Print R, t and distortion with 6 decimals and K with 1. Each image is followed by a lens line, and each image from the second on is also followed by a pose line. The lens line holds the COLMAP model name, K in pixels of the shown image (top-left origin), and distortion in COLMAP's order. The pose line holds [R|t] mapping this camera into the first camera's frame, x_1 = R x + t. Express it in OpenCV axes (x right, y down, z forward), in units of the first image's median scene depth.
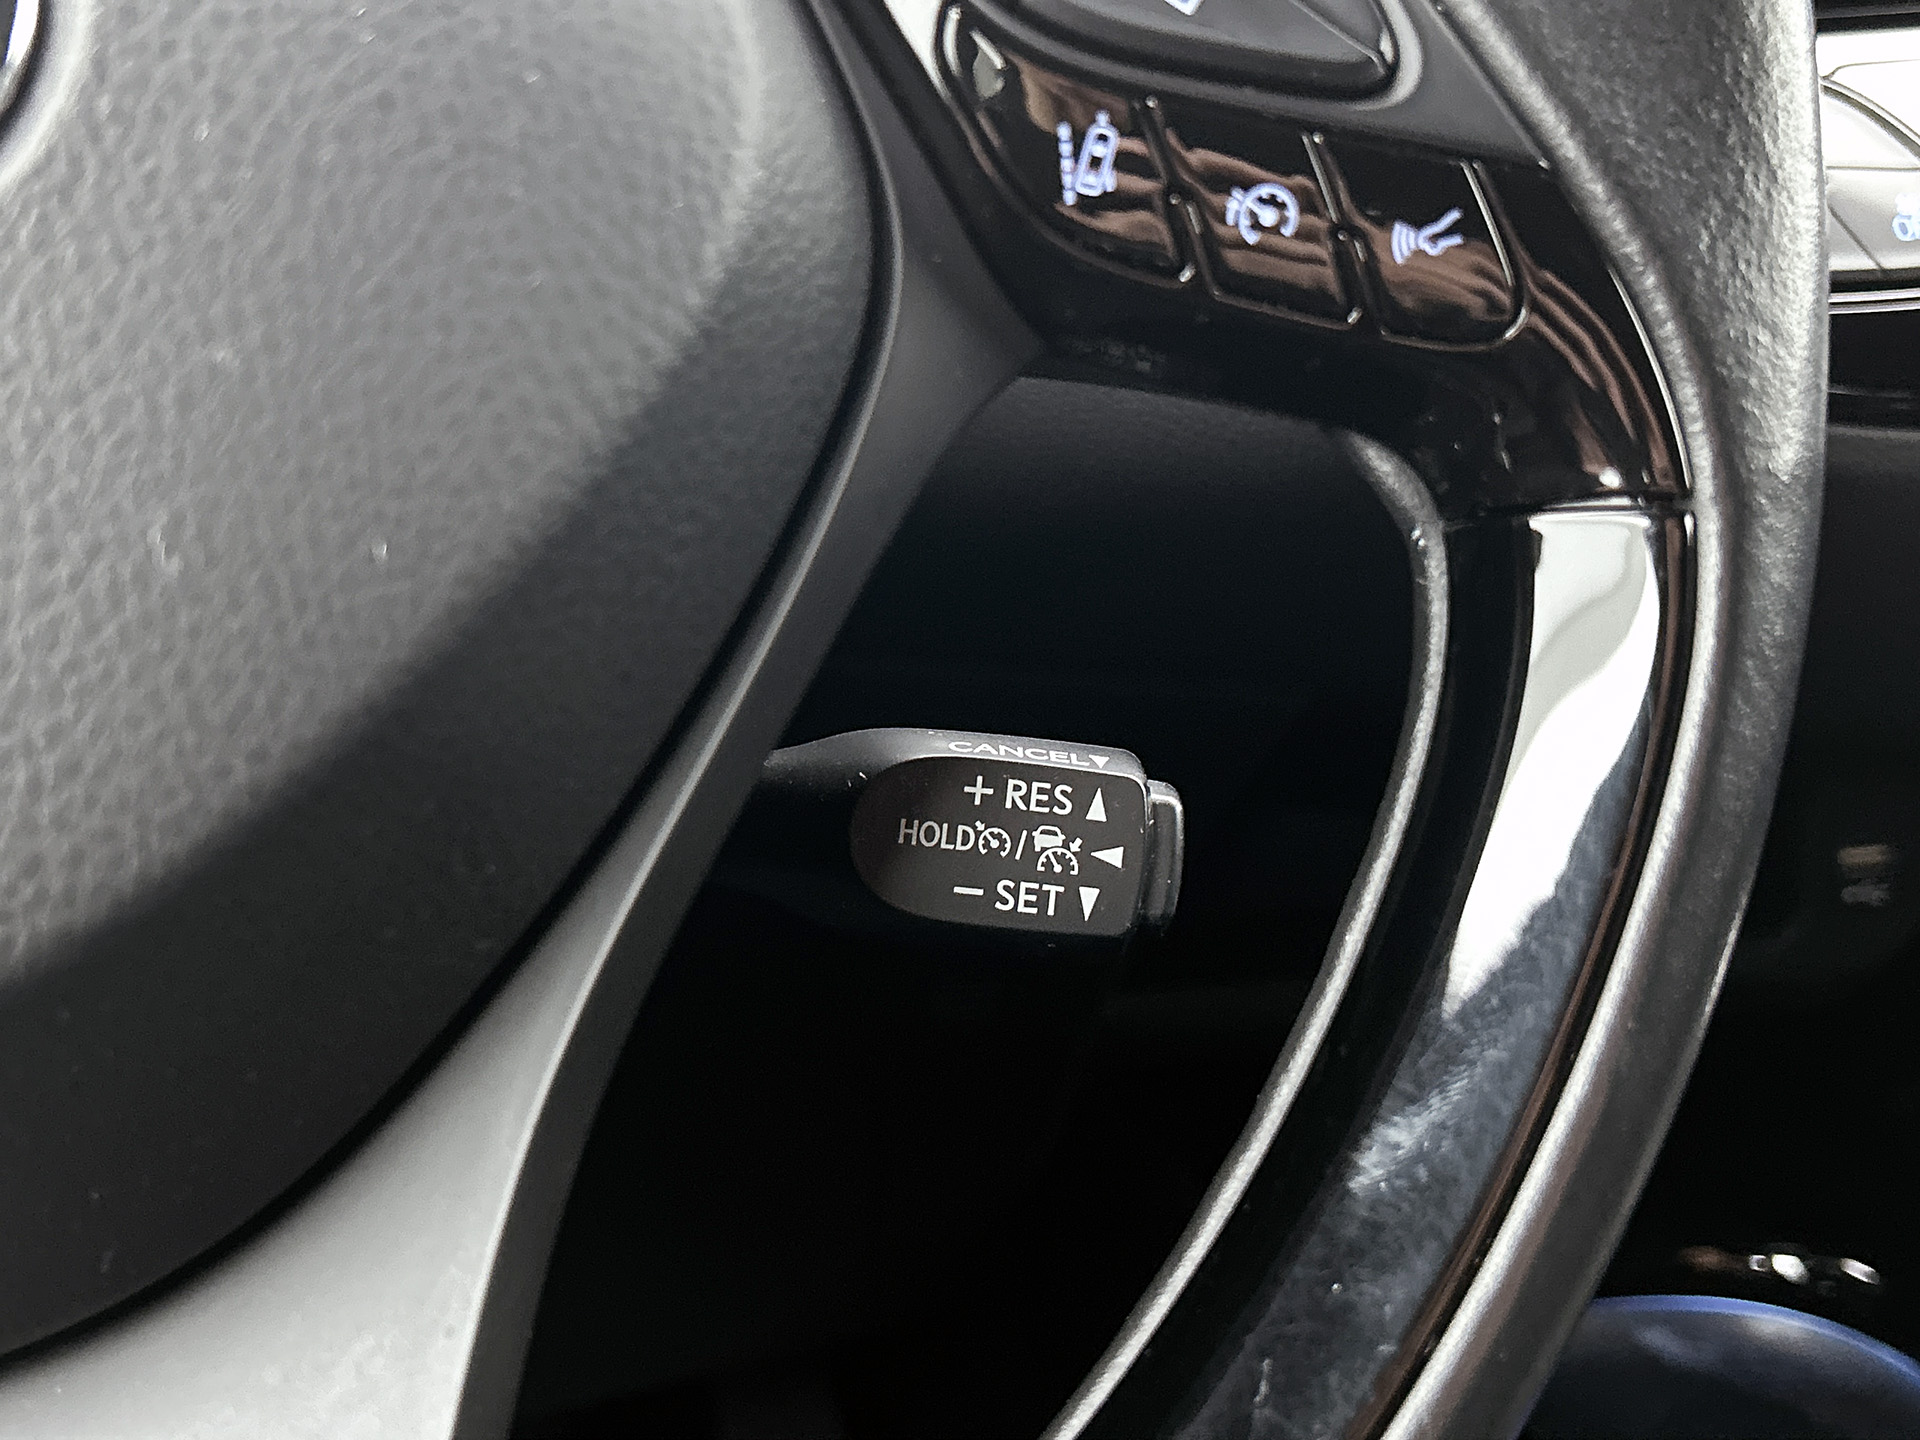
lens RADIAL K [[2288.4, 0, 959.3], [0, 2288.4, 676.4], [0, 0, 1]] dist [0.066980, 0.008526]
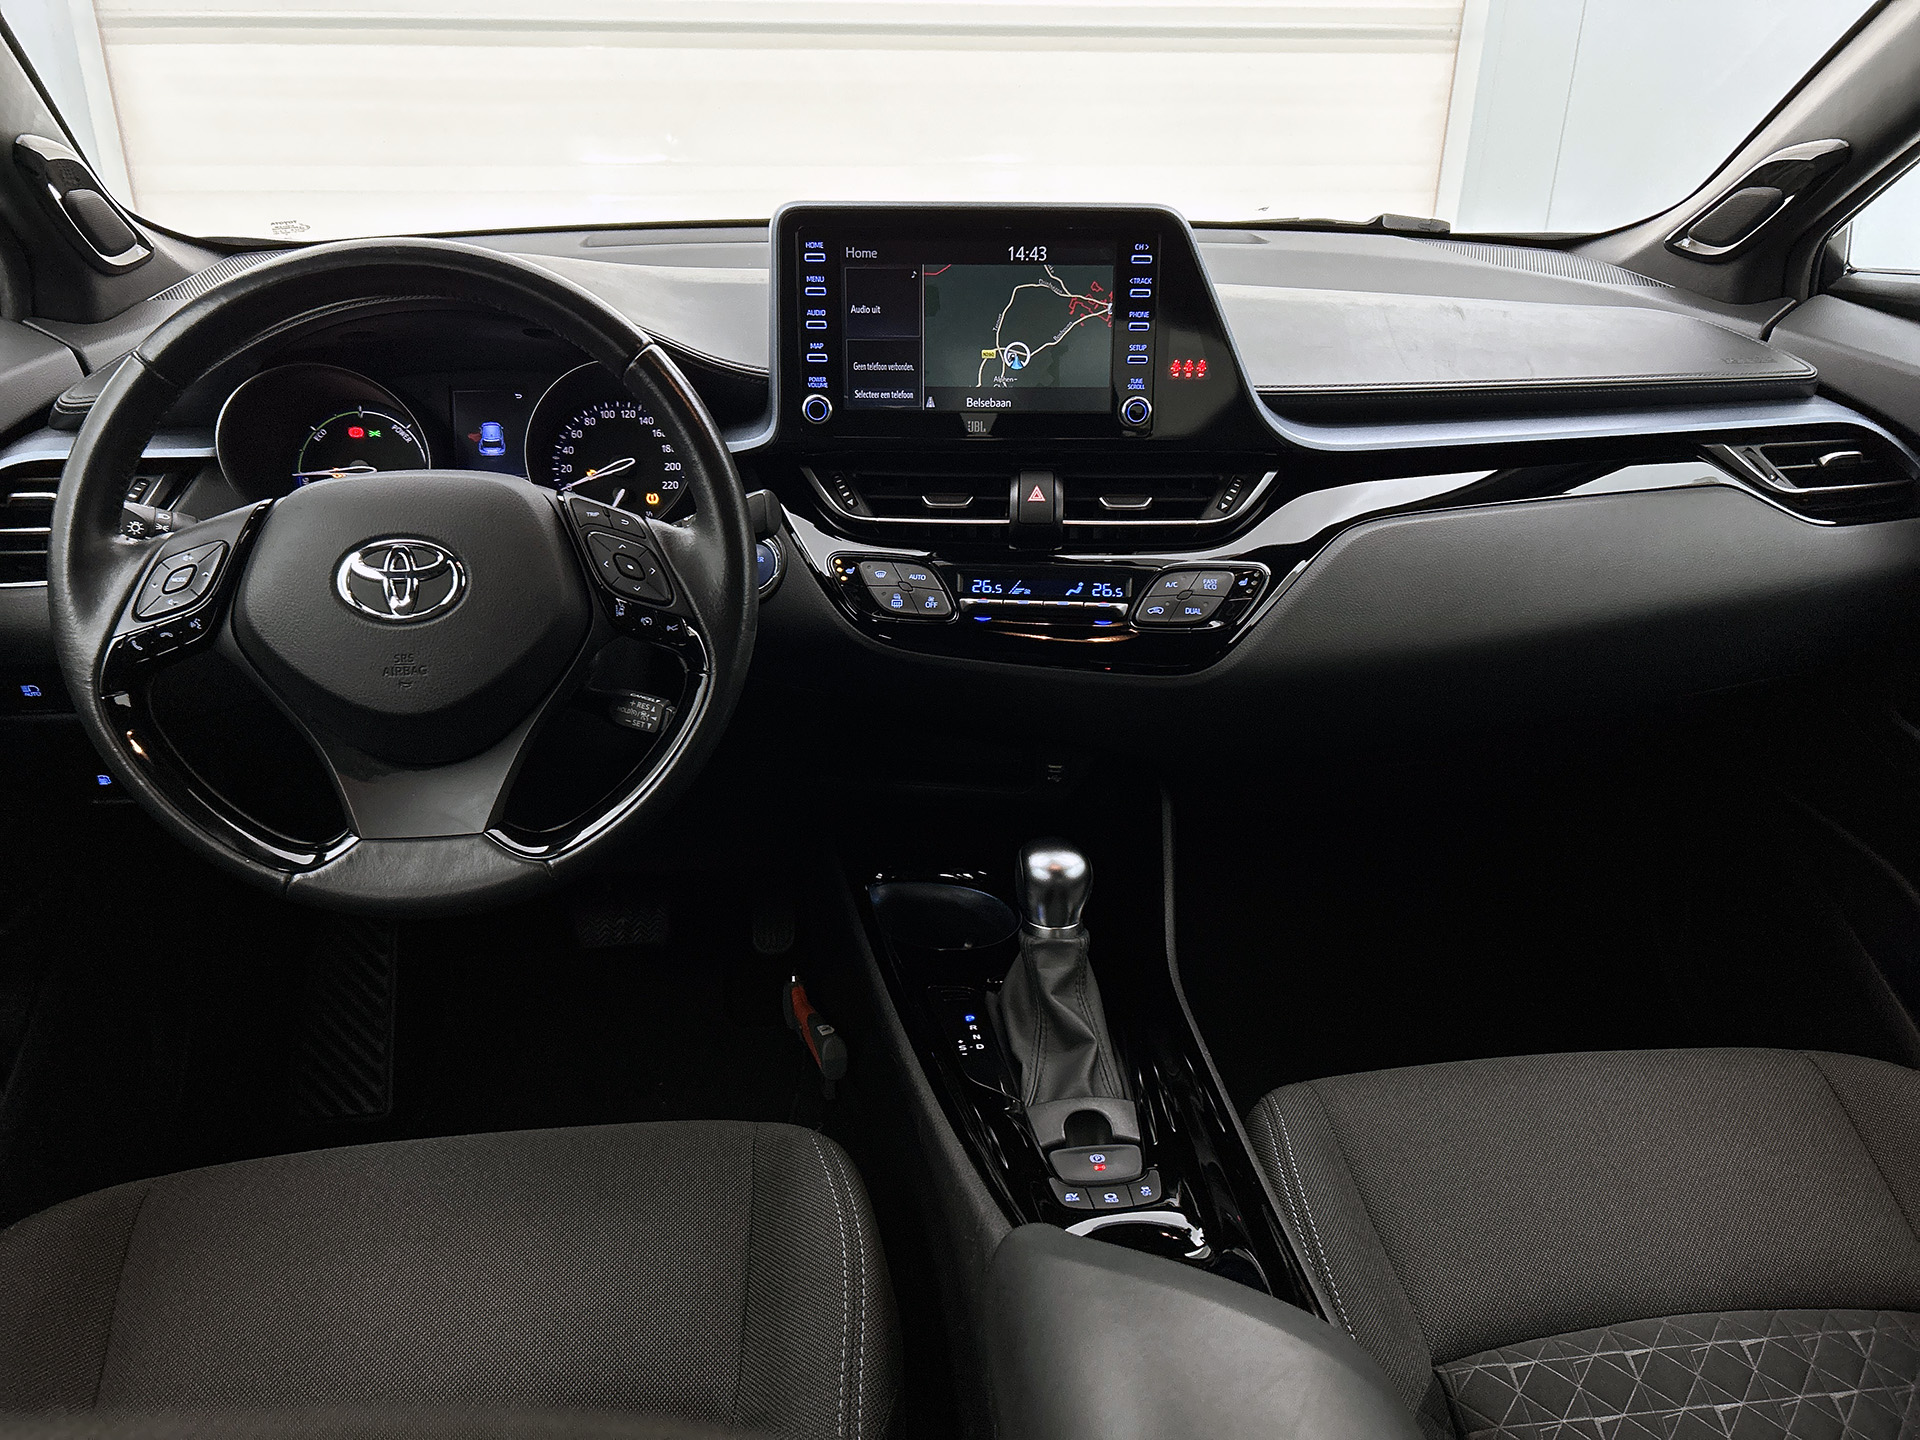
lens RADIAL K [[1473.0, 0, 953.8], [0, 1473.0, 731.1], [0, 0, 1]] dist [0.074011, -0.106780]
pose [[0.973151, 0.143858, -0.179672, 1.744958], [-0.131826, 0.988257, 0.077266, -0.322718], [0.188678, -0.051506, 0.980687, -2.903393]]
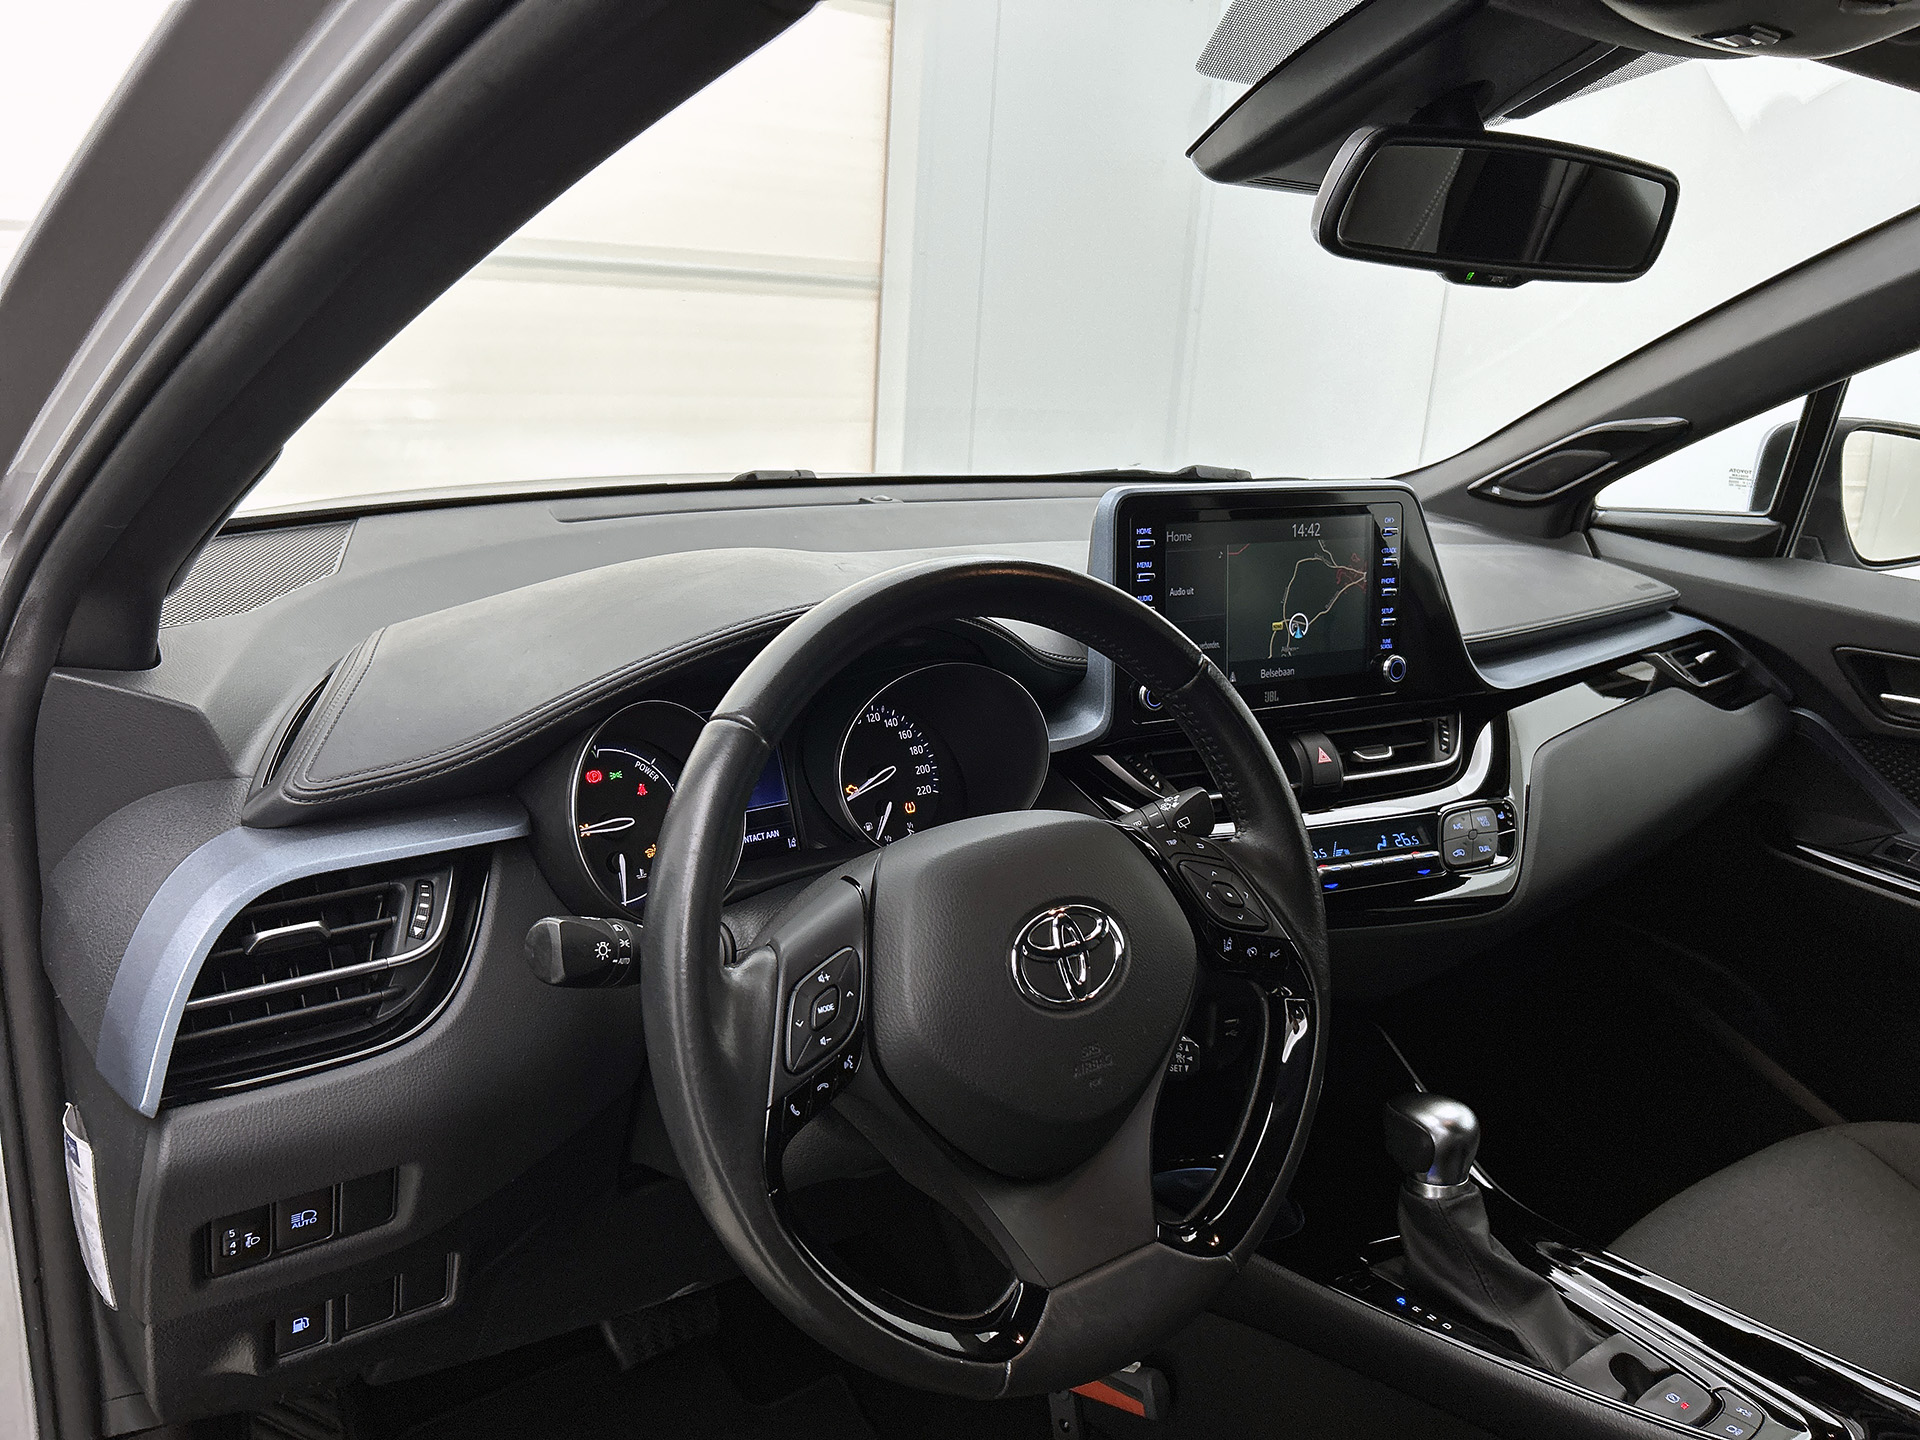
lens RADIAL K [[1473.0, 0, 953.8], [0, 1473.0, 731.1], [0, 0, 1]] dist [0.074011, -0.106780]
pose [[0.948100, 0.010819, 0.317788, -1.762154], [0.015557, 0.996646, -0.080346, -0.460113], [-0.317592, 0.081120, 0.944751, -2.326421]]
